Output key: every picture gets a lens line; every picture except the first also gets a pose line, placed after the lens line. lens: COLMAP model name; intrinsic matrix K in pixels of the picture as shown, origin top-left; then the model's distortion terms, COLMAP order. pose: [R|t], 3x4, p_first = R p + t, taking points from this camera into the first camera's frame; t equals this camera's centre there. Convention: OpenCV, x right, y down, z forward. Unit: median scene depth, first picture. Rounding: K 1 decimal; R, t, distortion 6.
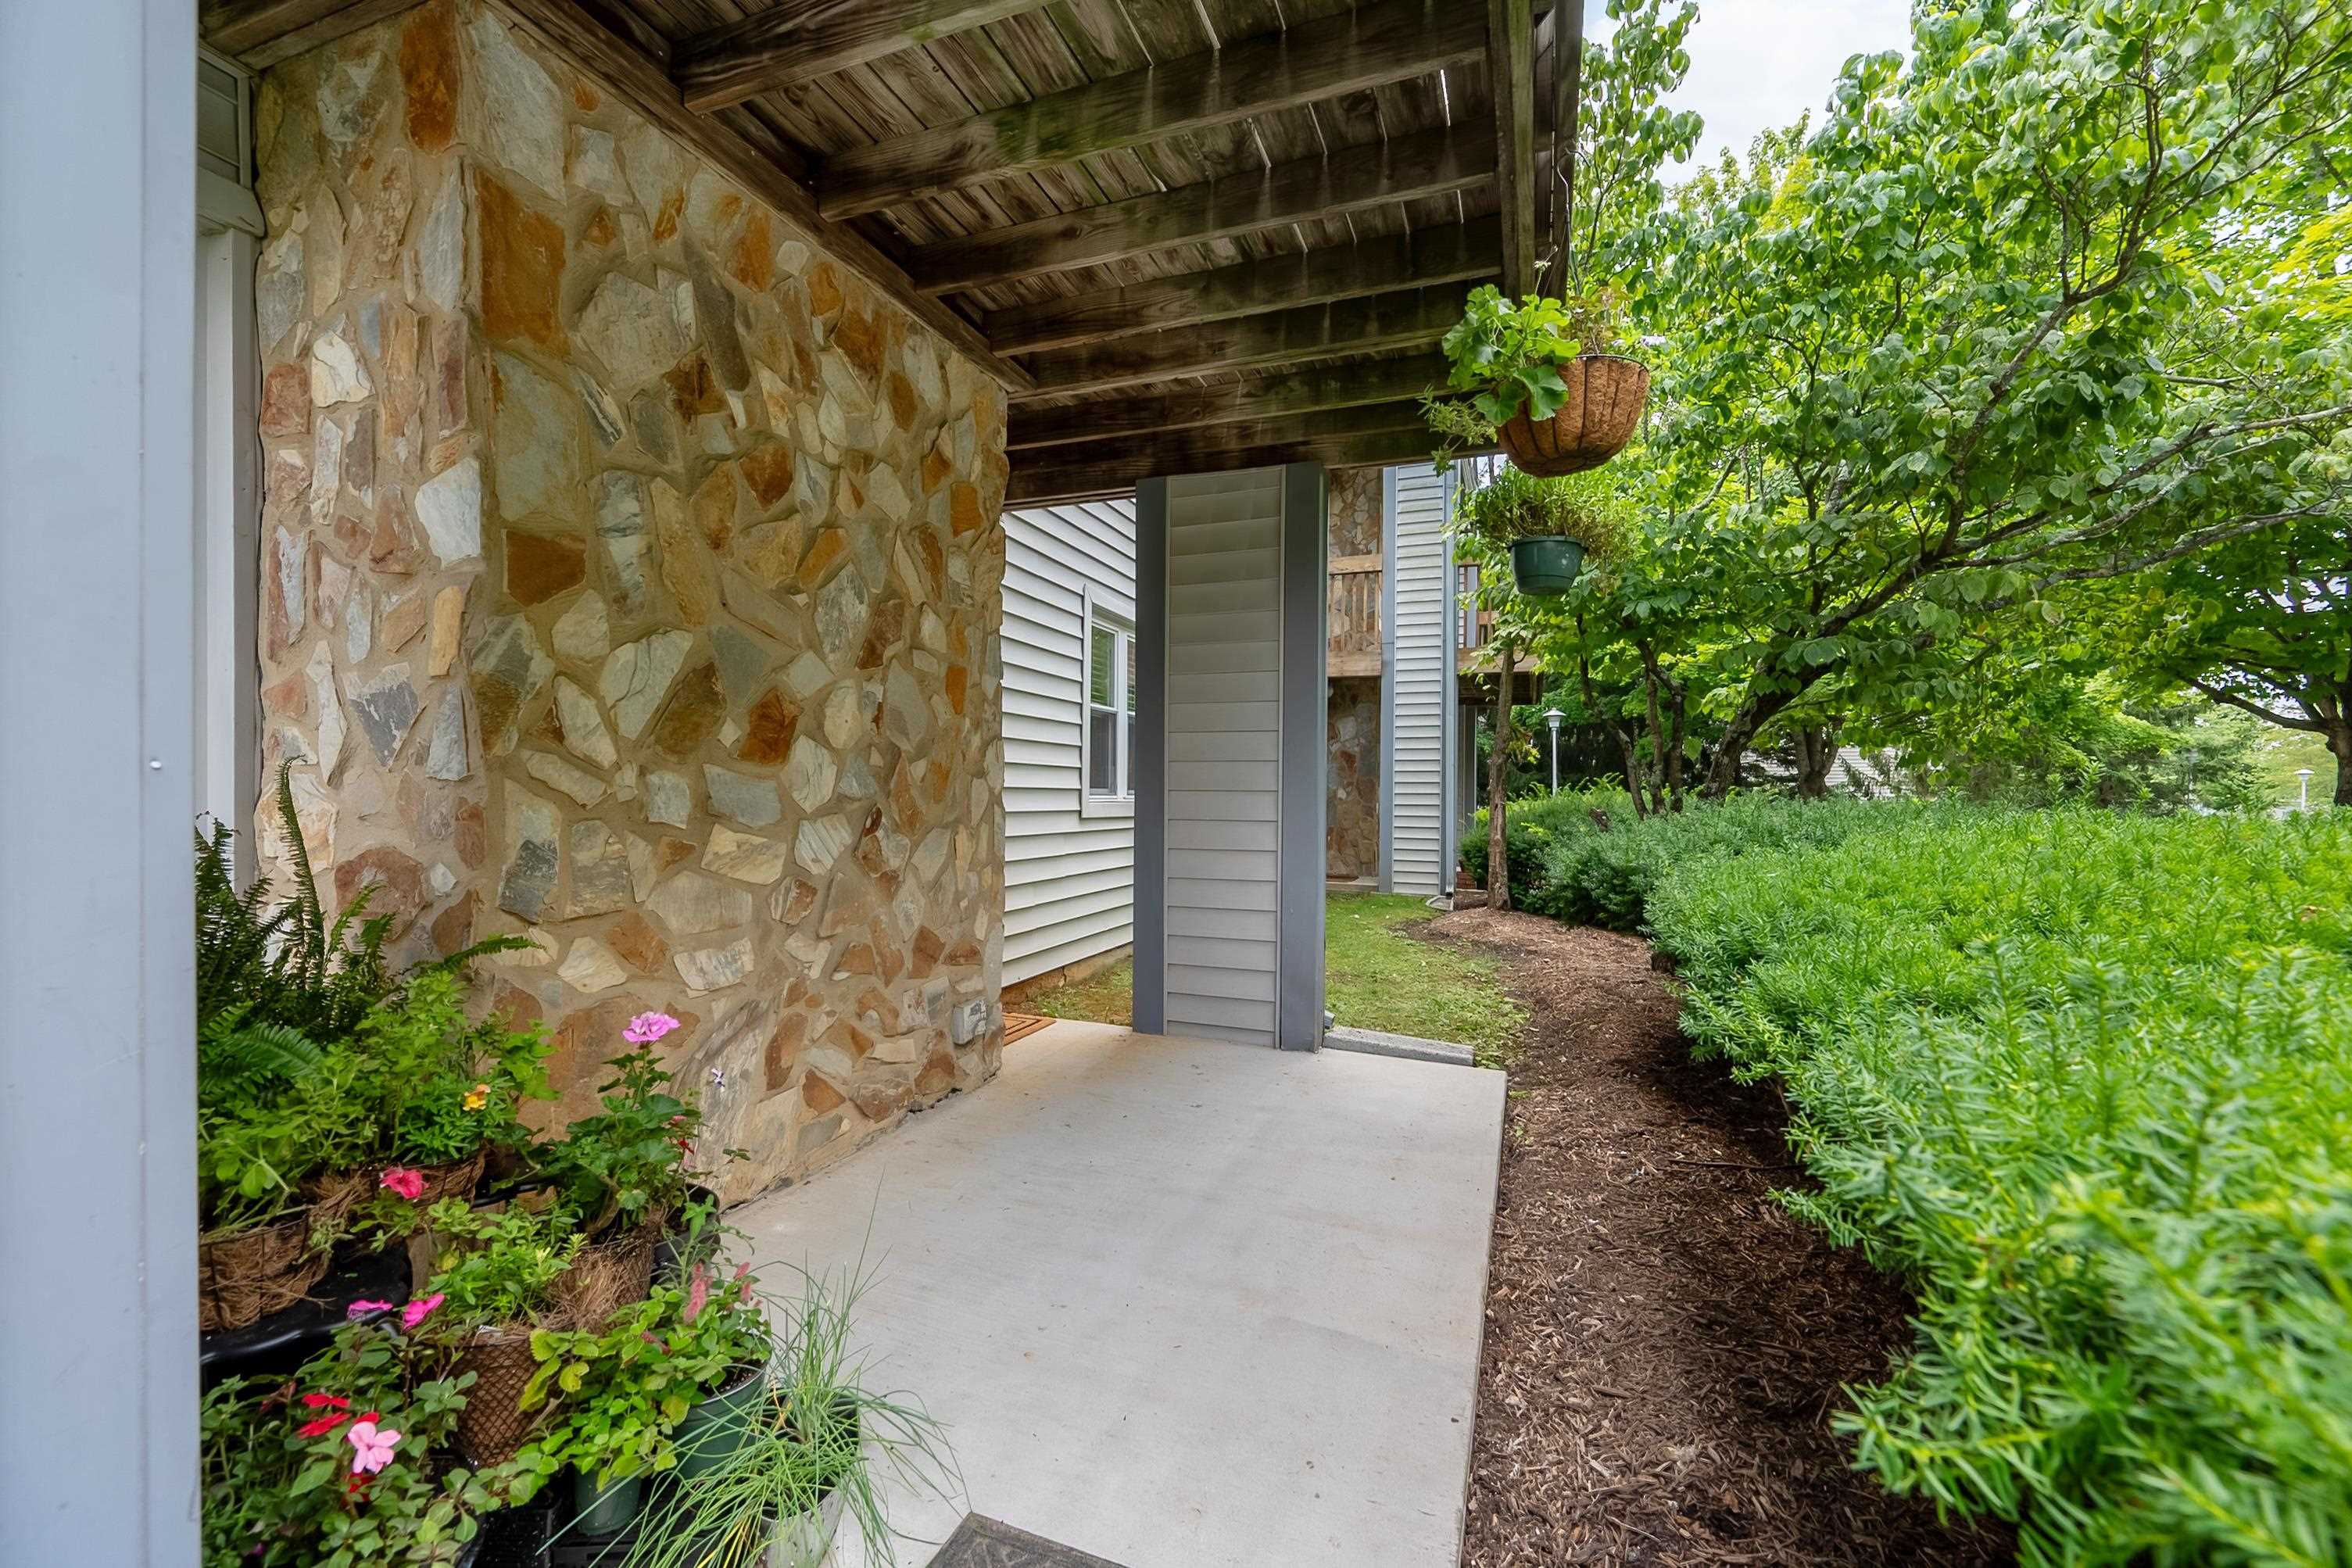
lens RADIAL K [[939.9, 0, 1176.0], [0, 939.9, 784.0], [0, 0, 1]] dist [0.000922, 0.000079]
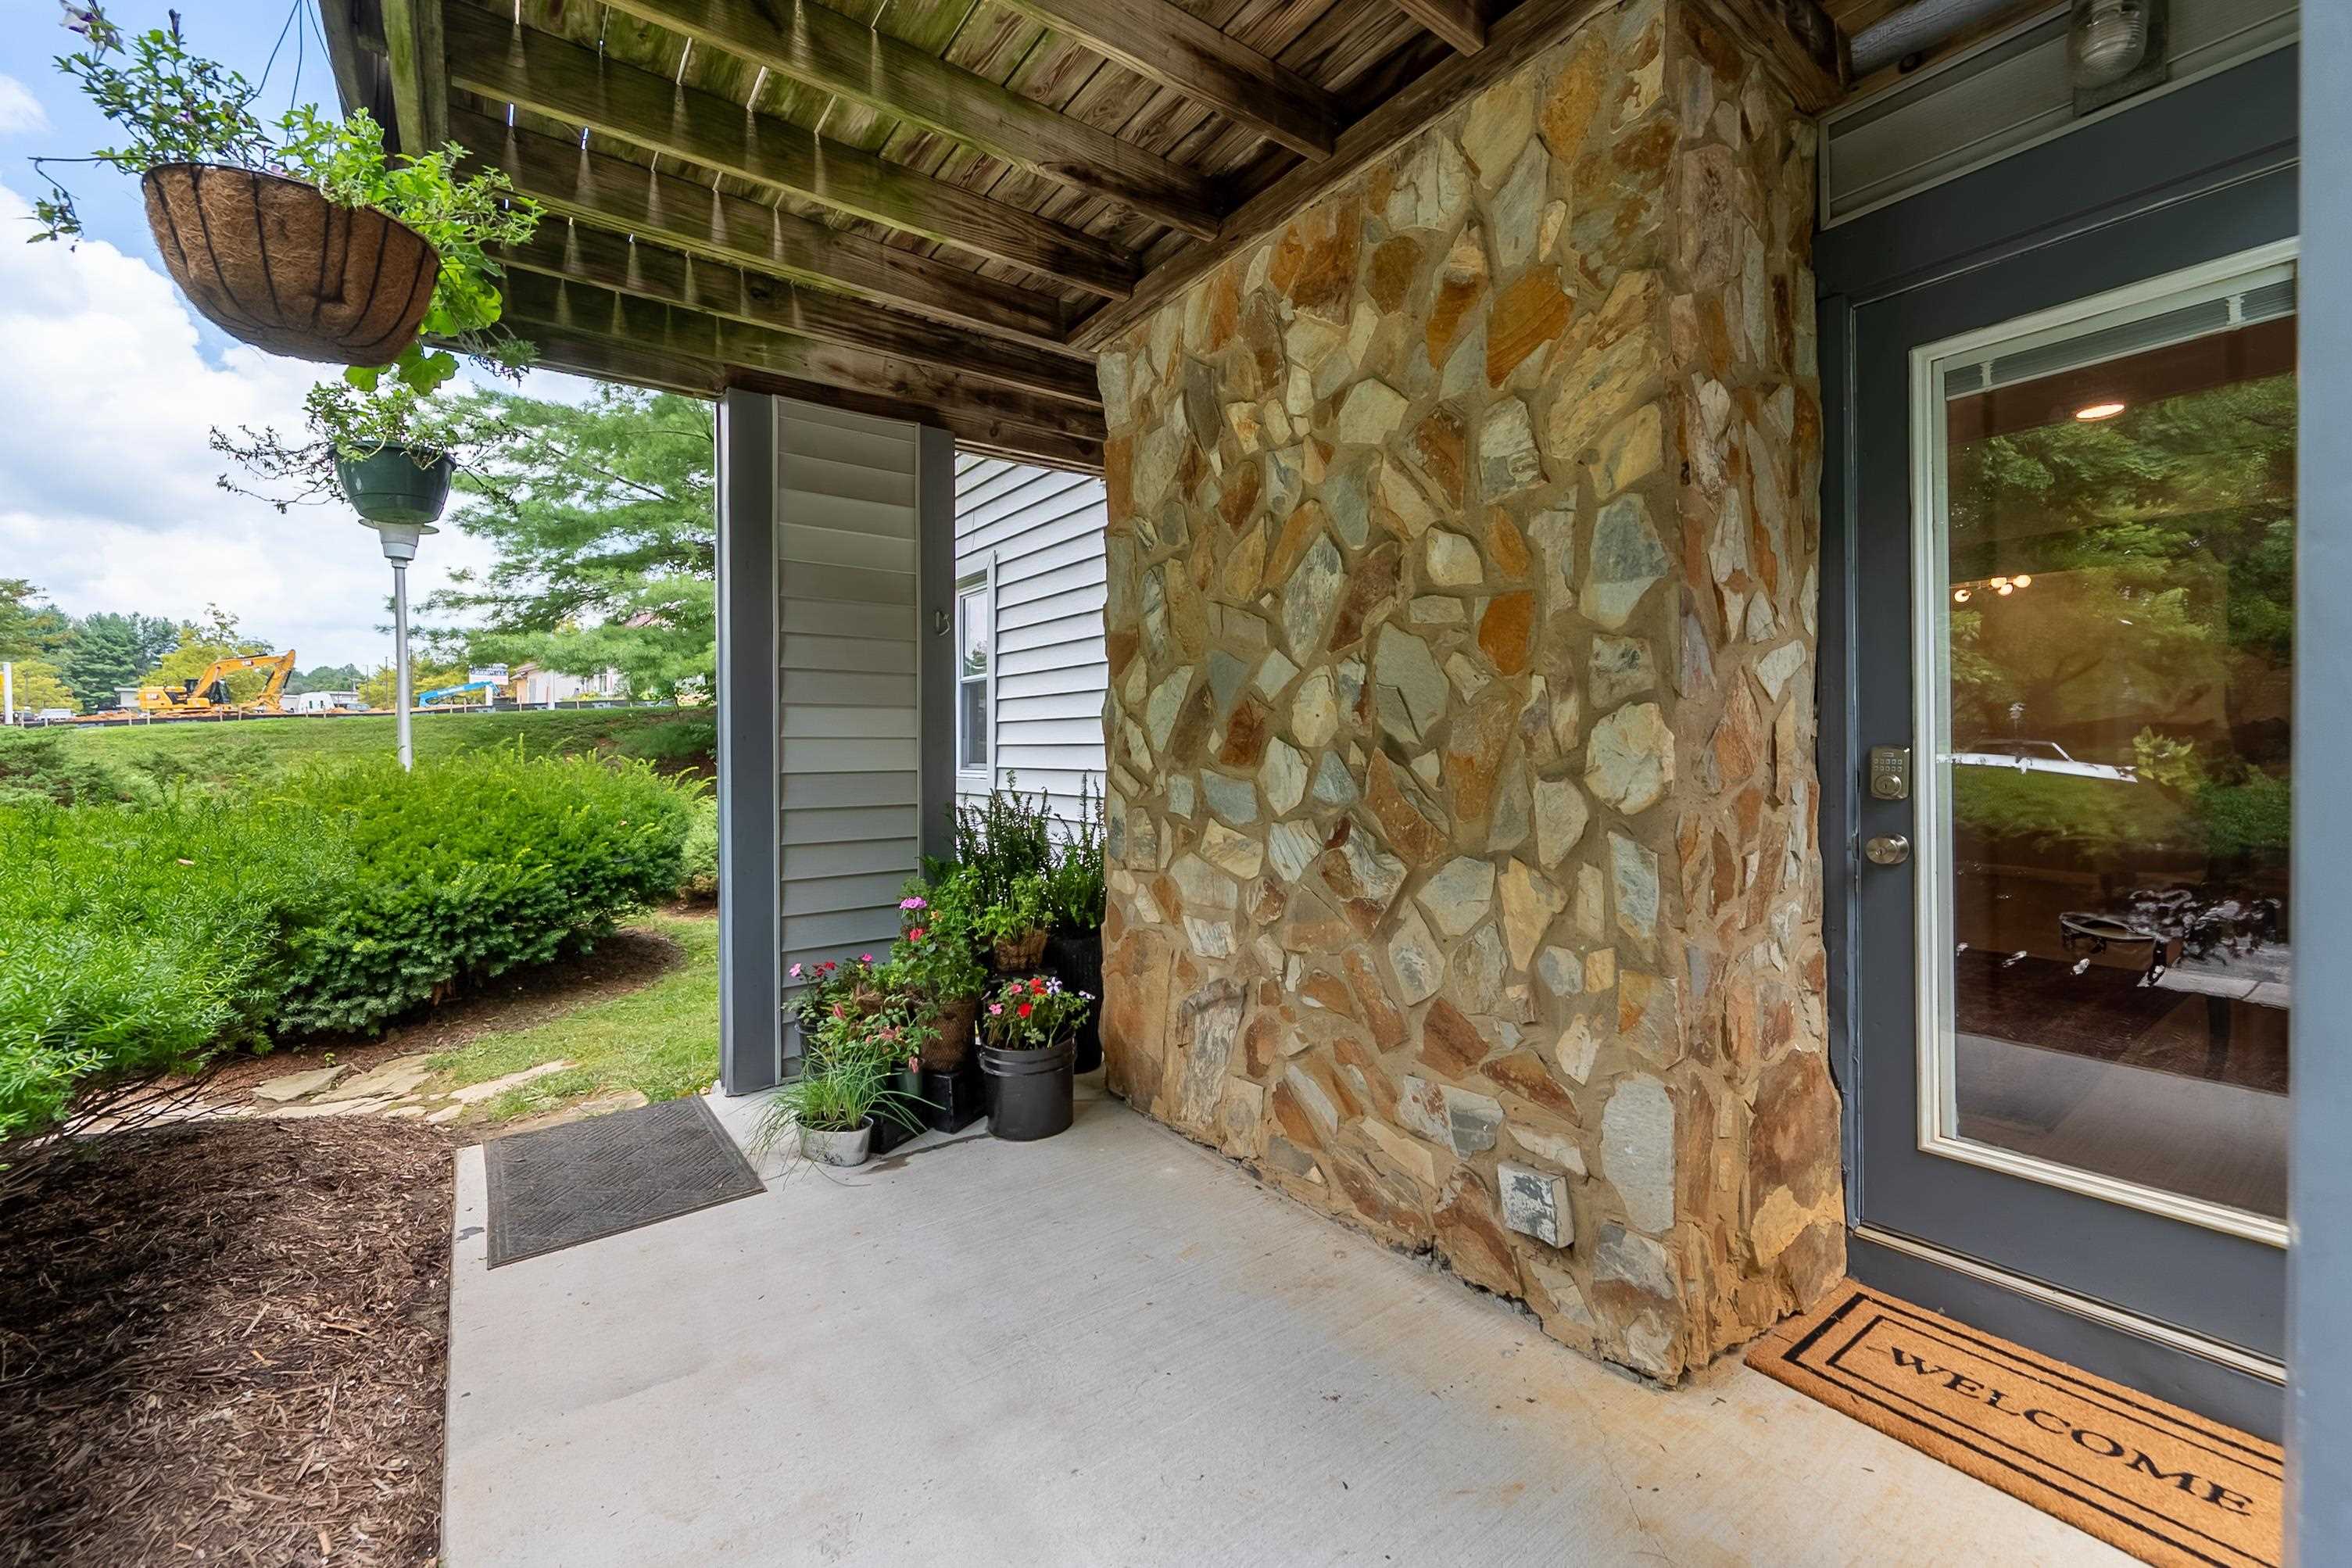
lens RADIAL K [[943.7, 0, 1180.2], [0, 943.7, 752.7], [0, 0, 1]] dist [0.000664, 0.000178]
pose [[-0.532521, -0.009555, -0.846363, 0.496515], [0.006169, 0.999866, -0.015169, -0.020664], [0.846394, -0.013299, -0.532391, 1.453552]]
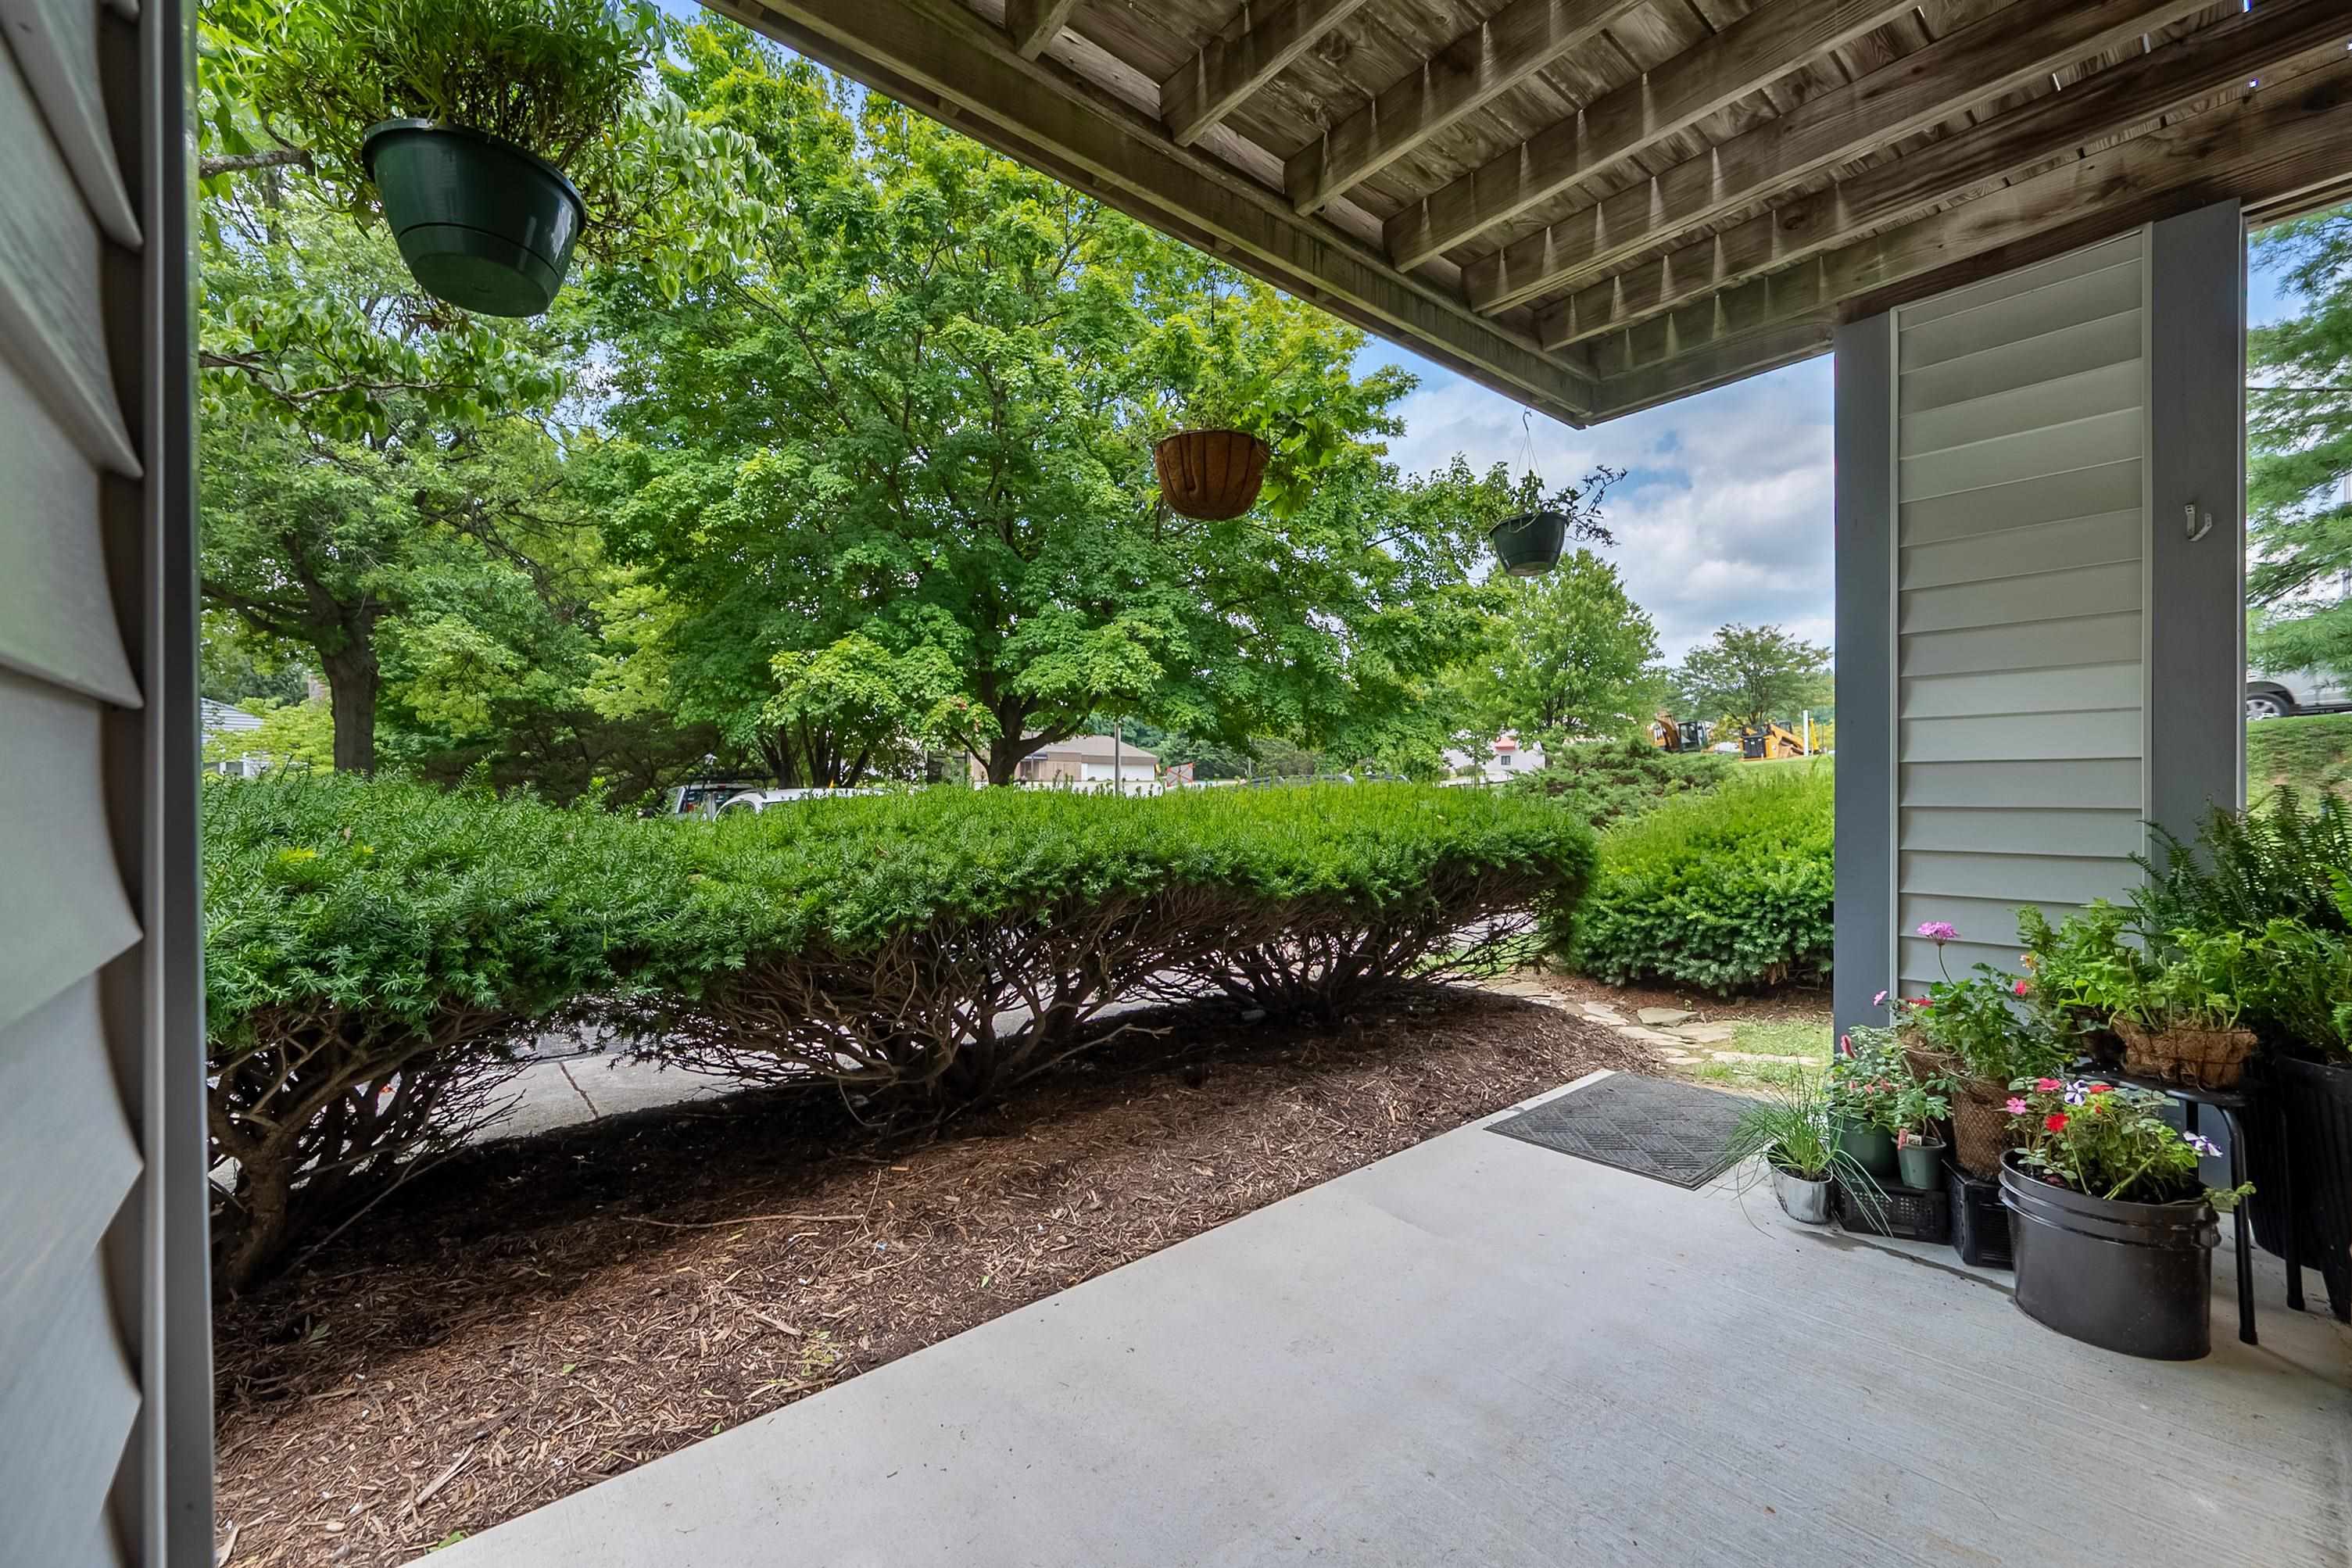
lens RADIAL K [[939.9, 0, 1176.0], [0, 939.9, 784.0], [0, 0, 1]] dist [0.000922, 0.000079]
pose [[-0.876255, -0.008836, 0.481767, -0.117662], [-0.012810, 0.999906, -0.004961, 0.026182], [-0.481677, -0.010519, -0.876285, 1.634294]]
